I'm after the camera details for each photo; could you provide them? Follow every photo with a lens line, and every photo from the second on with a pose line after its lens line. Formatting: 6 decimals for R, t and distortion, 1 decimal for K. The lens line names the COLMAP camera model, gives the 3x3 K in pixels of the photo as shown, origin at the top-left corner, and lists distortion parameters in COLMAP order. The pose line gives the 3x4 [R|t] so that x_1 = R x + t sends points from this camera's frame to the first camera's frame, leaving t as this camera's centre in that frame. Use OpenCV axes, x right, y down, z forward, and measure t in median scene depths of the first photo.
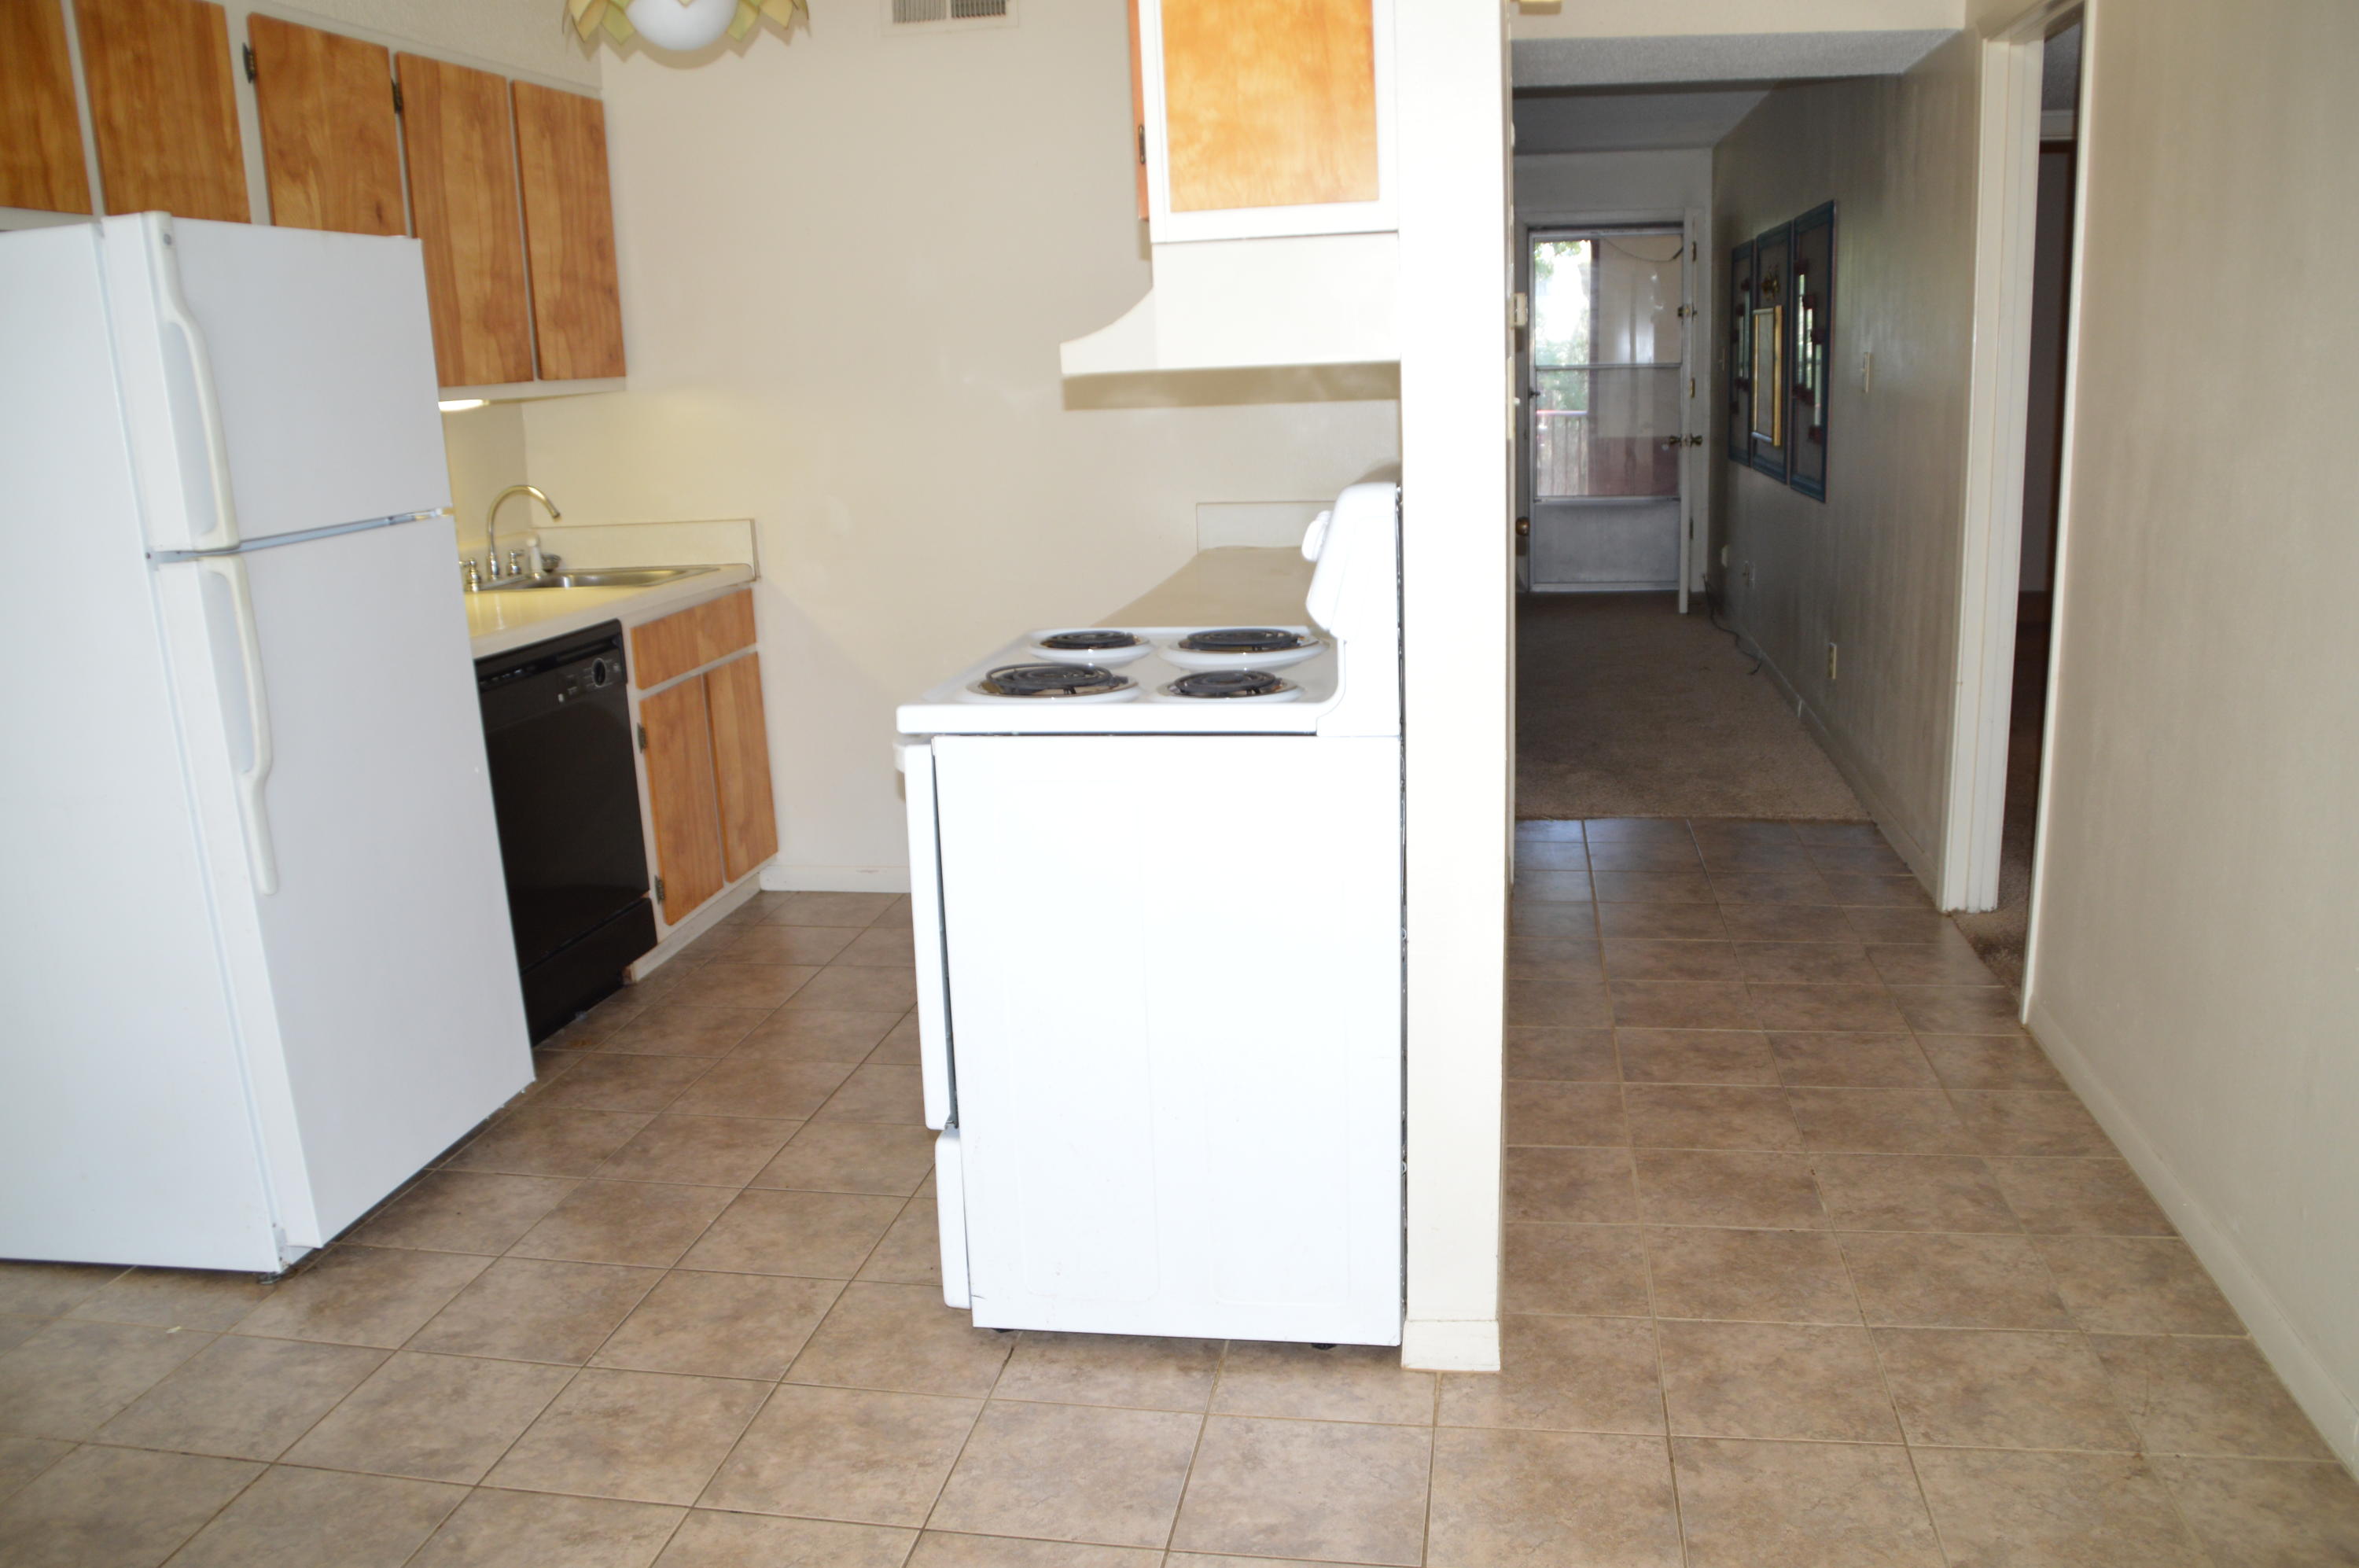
lens RADIAL K [[1874.2, 0, 1182.0], [0, 1874.2, 838.8], [0, 0, 1]] dist [-0.167250, 0.077364]
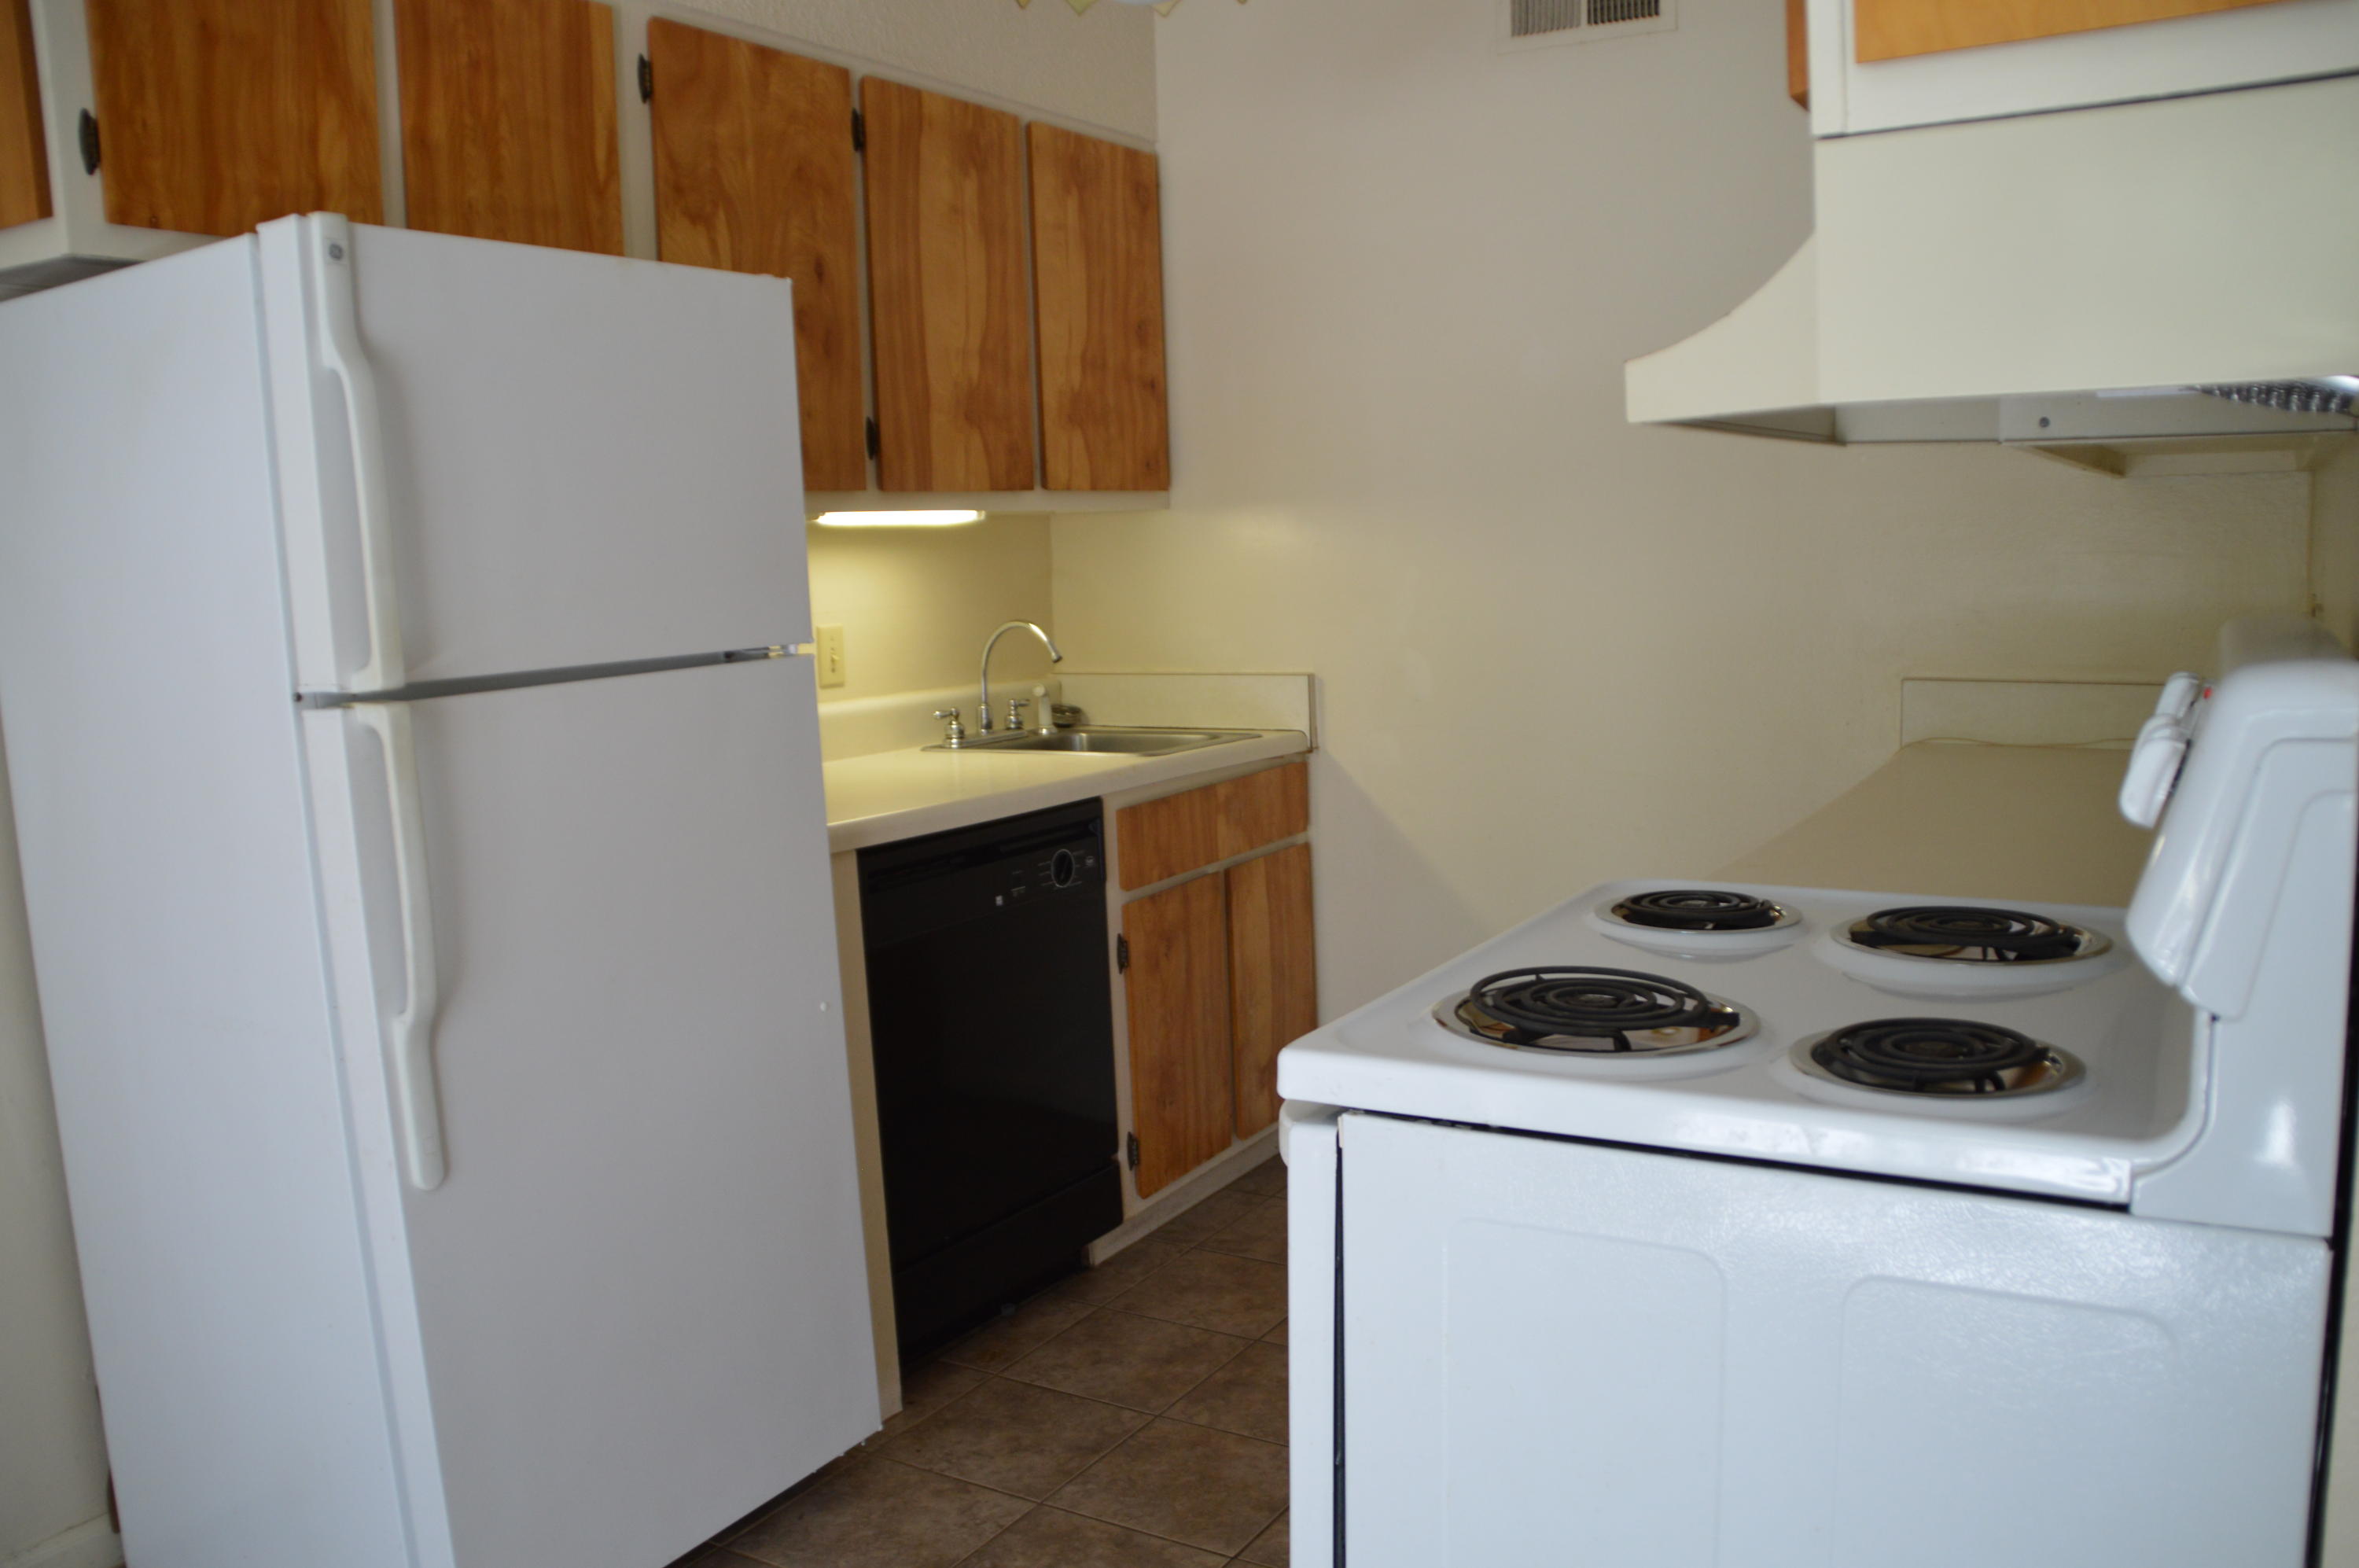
lens RADIAL K [[1874.2, 0, 1182.0], [0, 1874.2, 838.8], [0, 0, 1]] dist [-0.167250, 0.077364]
pose [[0.932535, 0.057818, -0.356422, 0.004115], [-0.086334, 0.994169, -0.064609, -0.055395], [0.350608, 0.091021, 0.932089, 0.291525]]
